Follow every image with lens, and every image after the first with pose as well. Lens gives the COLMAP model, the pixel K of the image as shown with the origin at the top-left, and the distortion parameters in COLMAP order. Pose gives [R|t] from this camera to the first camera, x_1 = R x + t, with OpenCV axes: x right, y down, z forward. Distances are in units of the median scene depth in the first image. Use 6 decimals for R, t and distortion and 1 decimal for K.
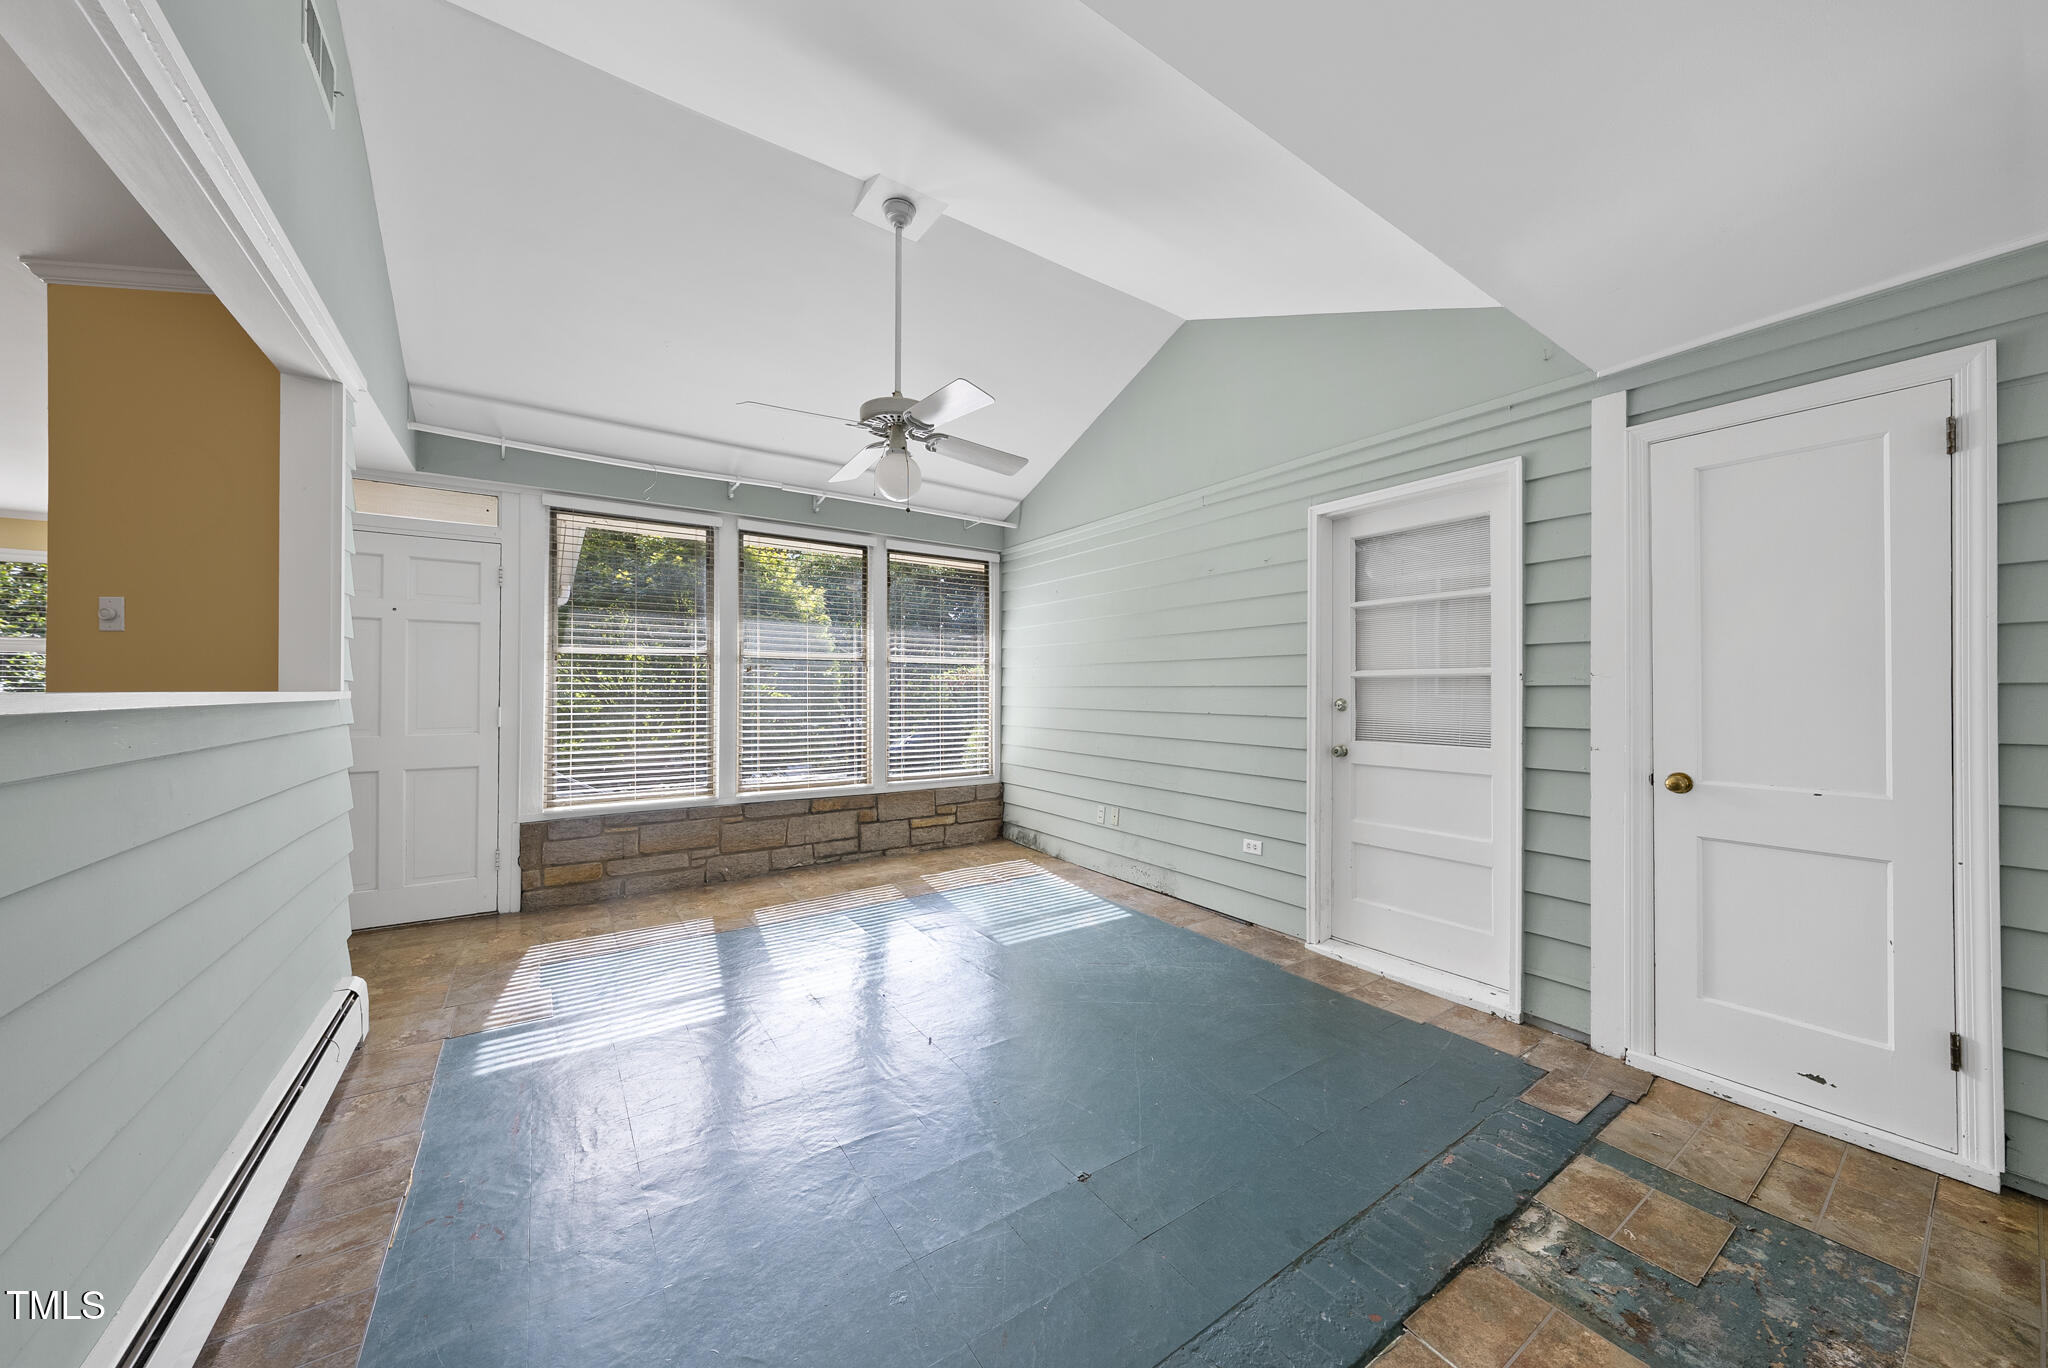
lens RADIAL K [[719.9, 0, 1041.4], [0, 719.9, 686.6], [0, 0, 1]] dist [-0.000289, -0.000531]
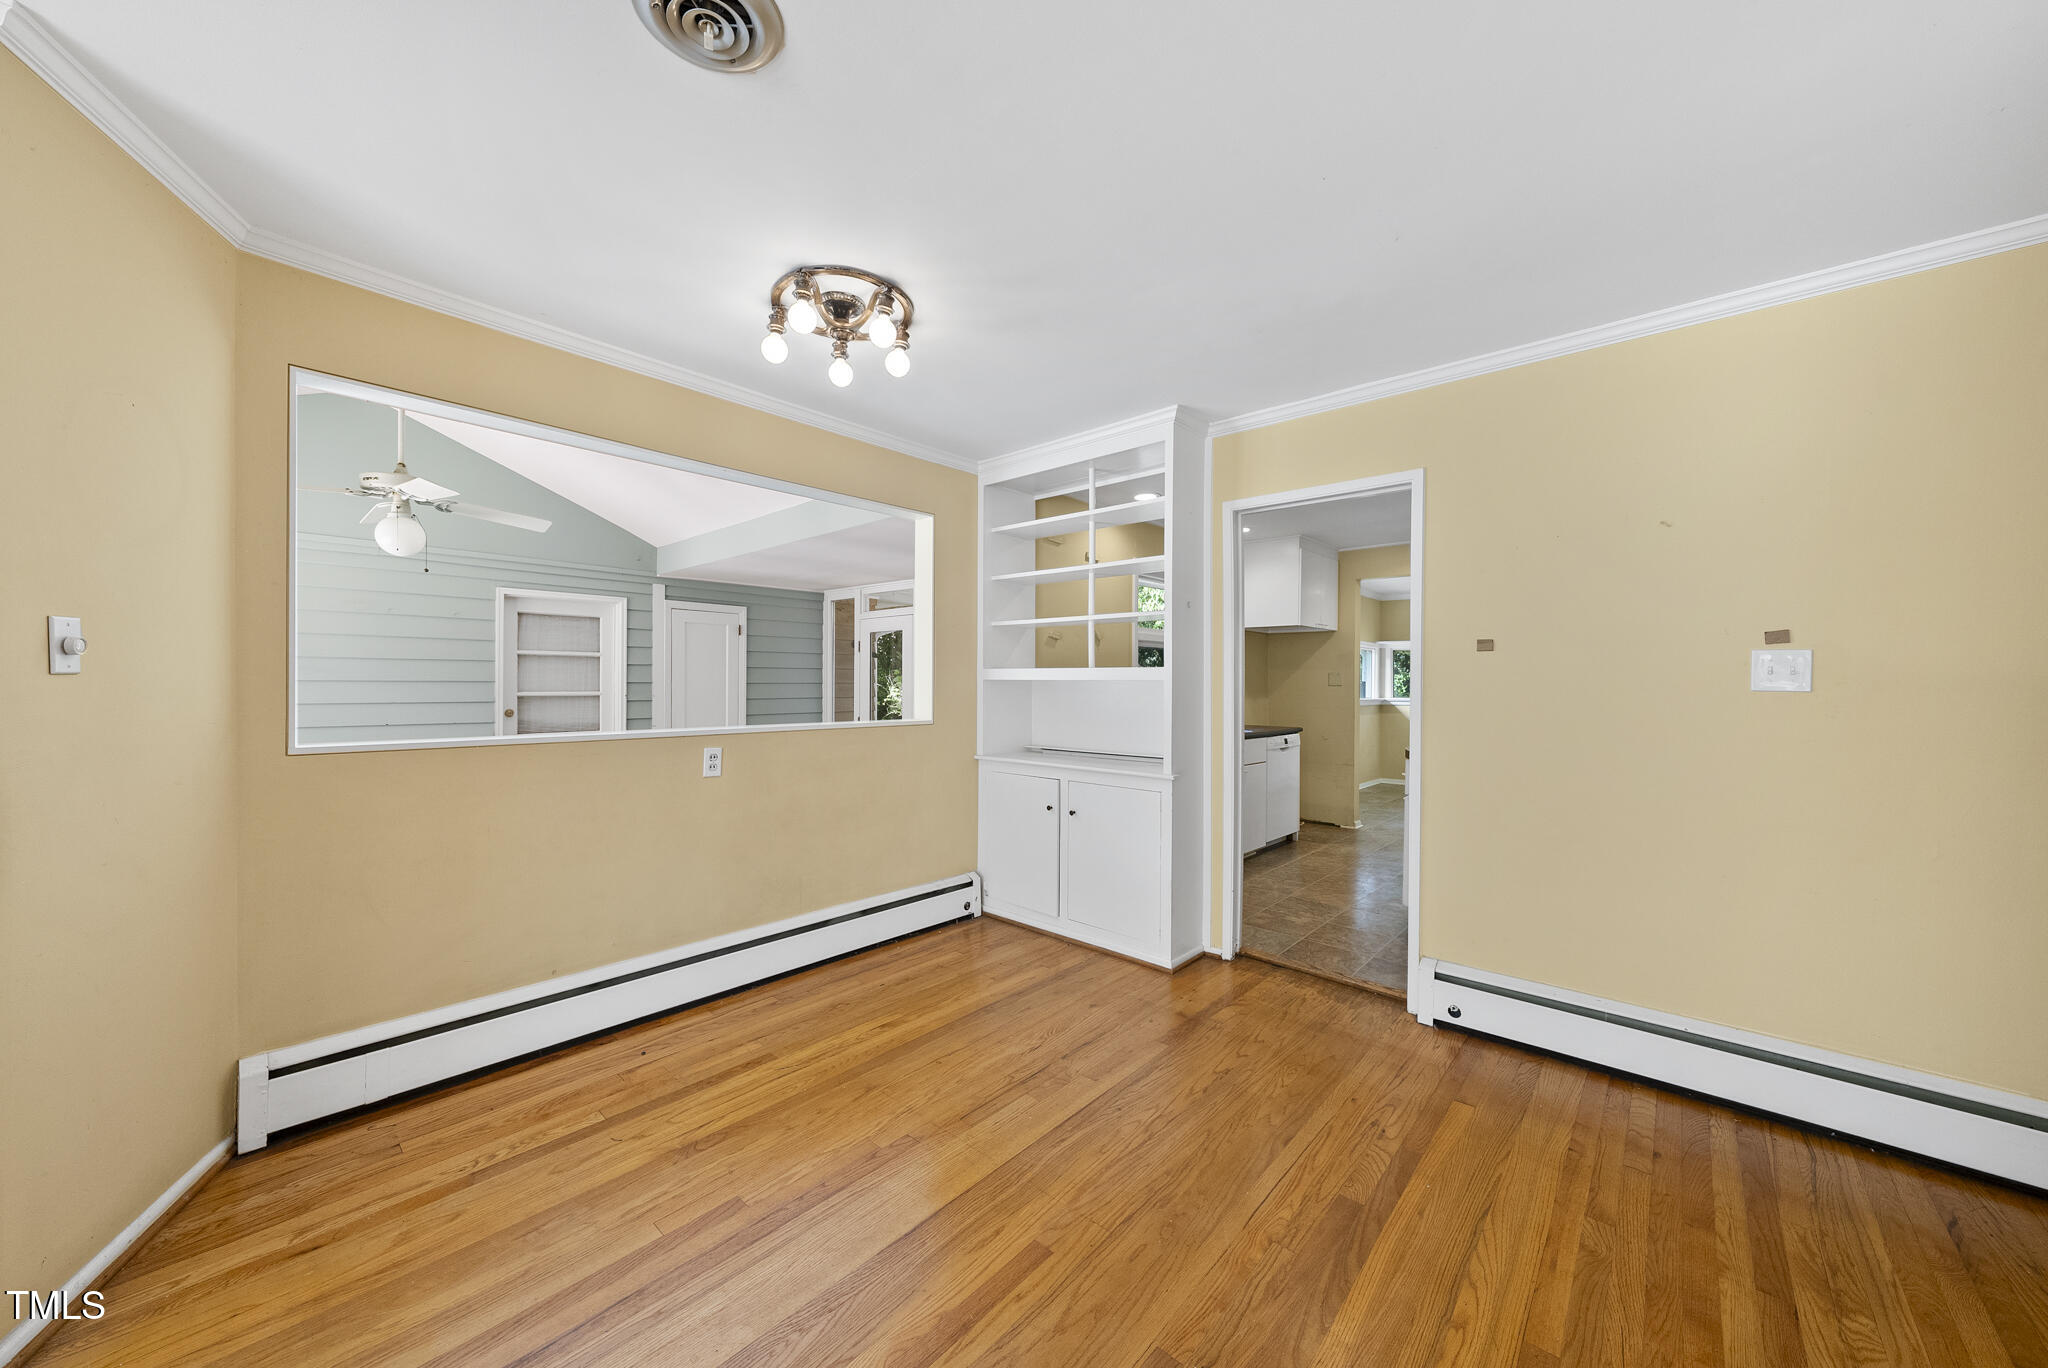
lens RADIAL K [[720.2, 0, 1018.5], [0, 720.2, 685.6], [0, 0, 1]] dist [-0.000239, 0.000054]
pose [[-0.218253, -0.003831, 0.975885, -1.433596], [-0.010212, 0.999947, 0.001641, -0.050909], [-0.975839, -0.009607, -0.218280, 0.235874]]
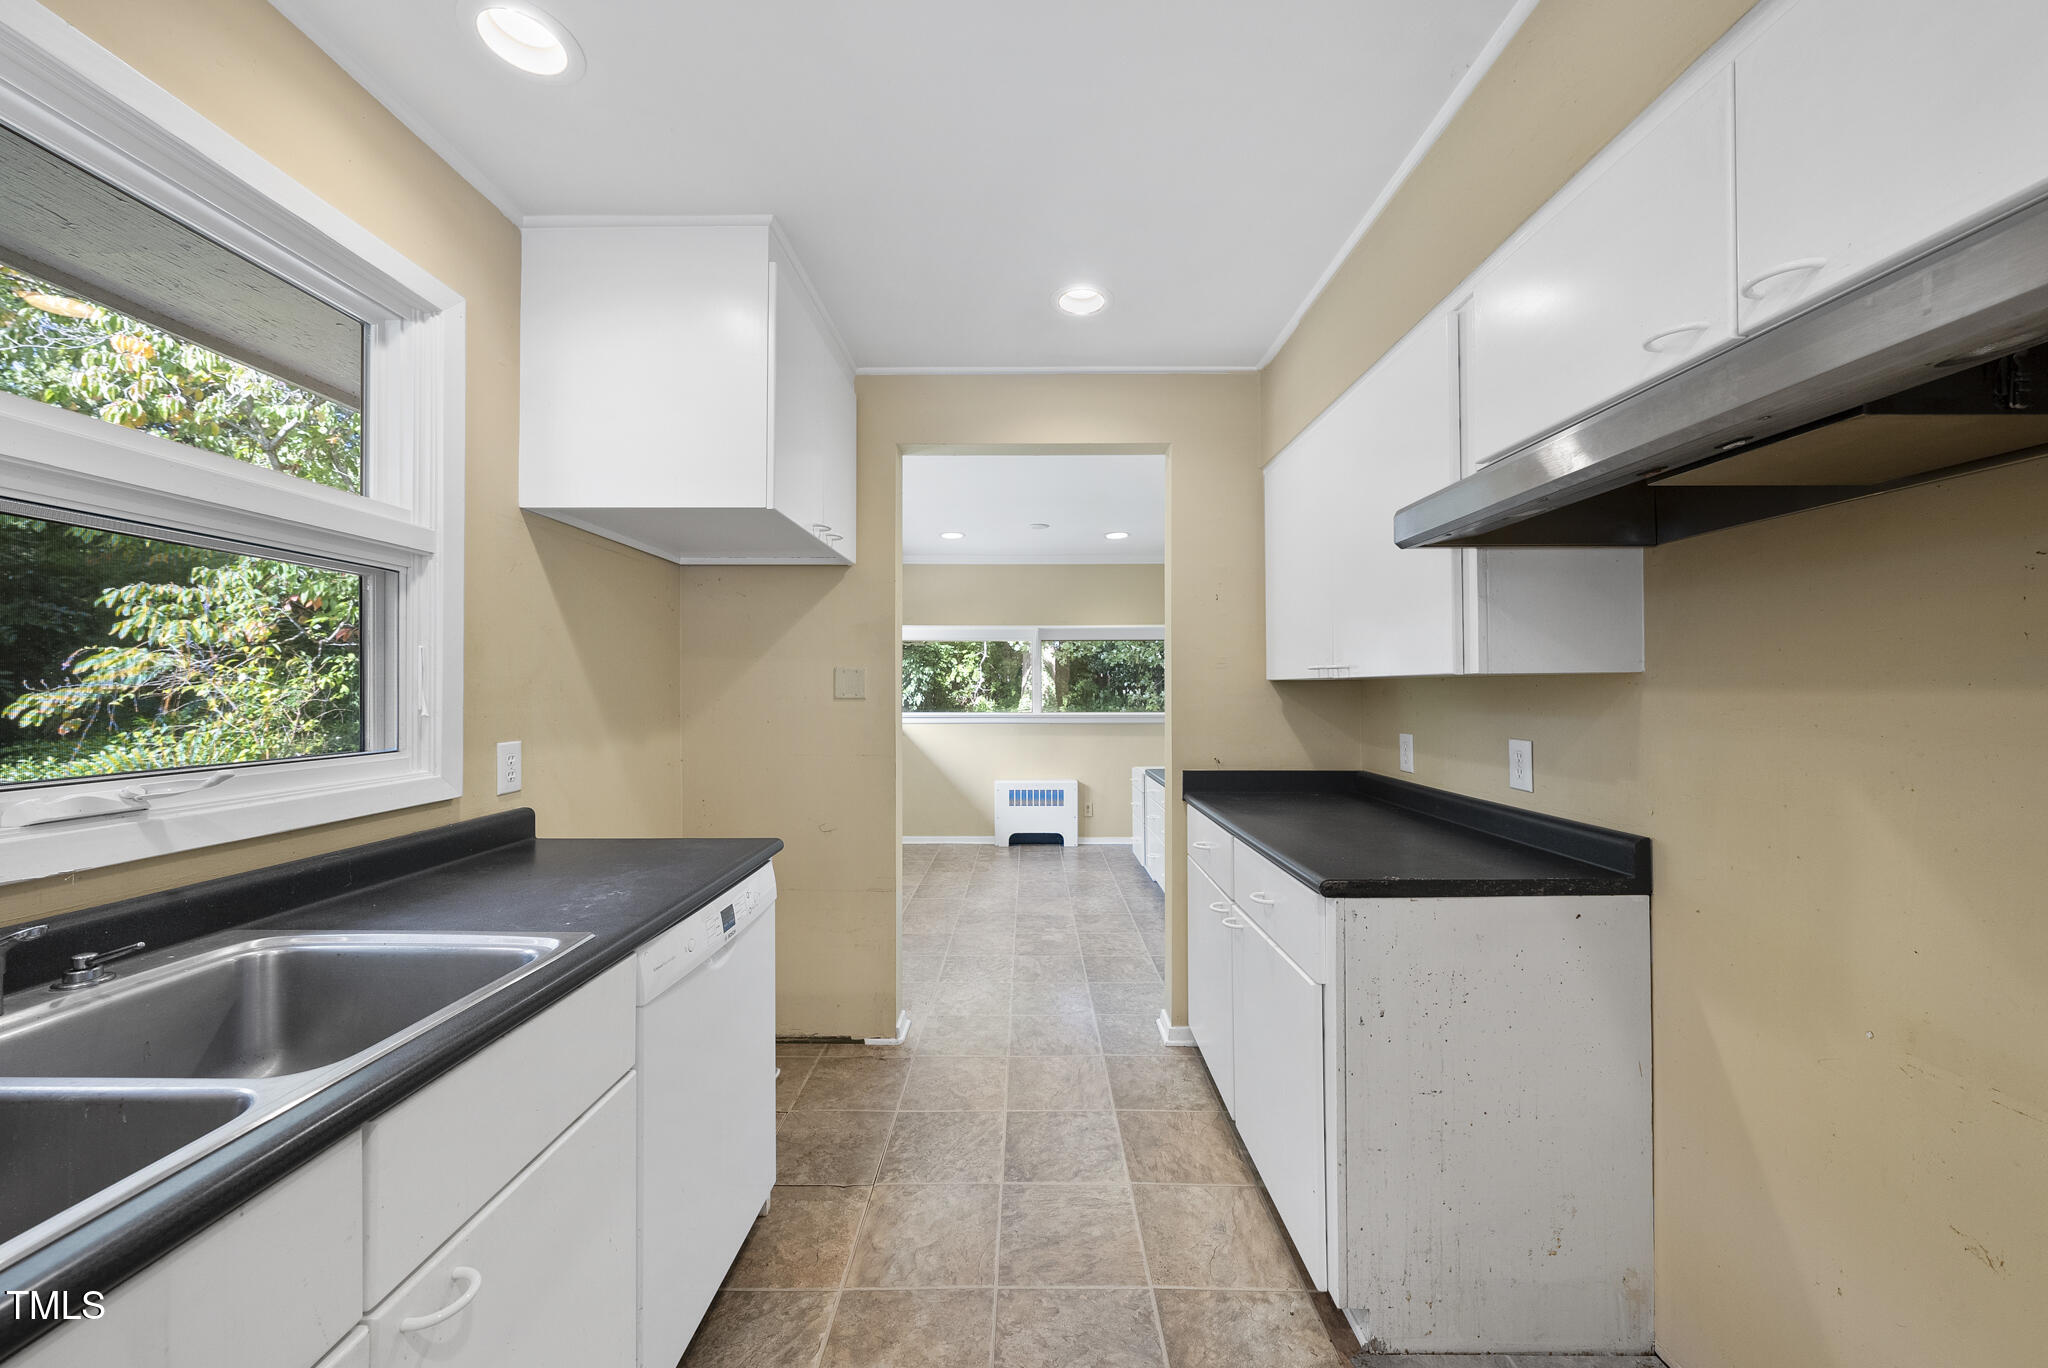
lens RADIAL K [[727.6, 0, 1029.4], [0, 727.6, 684.3], [0, 0, 1]] dist [-0.001865, -0.000310]
pose [[-0.818286, 0.005374, 0.574786, -0.414778], [-0.000432, 0.999950, -0.009963, -0.063357], [-0.574811, -0.008401, -0.818243, -0.431522]]
